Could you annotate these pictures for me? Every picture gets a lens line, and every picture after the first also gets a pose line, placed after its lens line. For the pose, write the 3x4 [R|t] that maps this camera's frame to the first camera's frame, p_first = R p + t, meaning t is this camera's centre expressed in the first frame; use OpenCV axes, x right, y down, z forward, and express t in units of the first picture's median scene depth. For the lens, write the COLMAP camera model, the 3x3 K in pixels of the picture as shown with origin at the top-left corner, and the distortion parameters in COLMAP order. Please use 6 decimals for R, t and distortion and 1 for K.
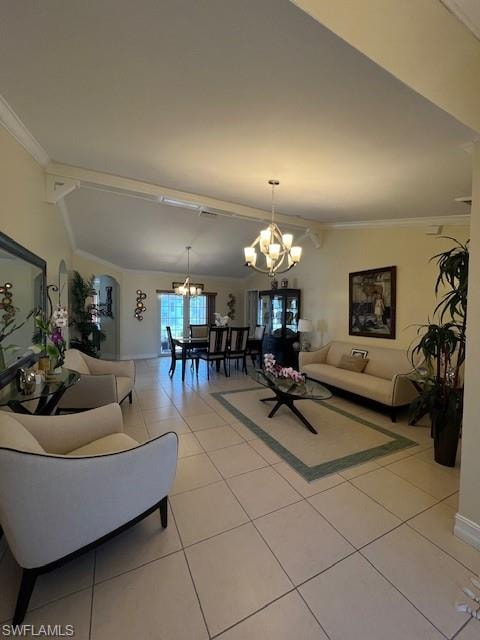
lens RADIAL K [[255.5, 0, 240.0], [0, 255.5, 317.4], [0, 0, 1]] dist [-0.000513, -0.000151]
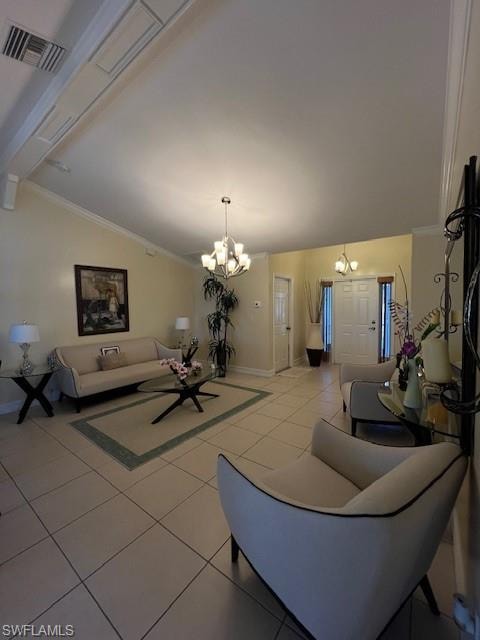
lens RADIAL K [[255.5, 0, 240.0], [0, 255.5, 317.4], [0, 0, 1]] dist [-0.000513, -0.000151]
pose [[-0.441495, -0.044987, 0.896135, -0.666310], [0.029665, 0.997464, 0.064689, -0.039322], [-0.896773, 0.055144, -0.439041, 1.004733]]
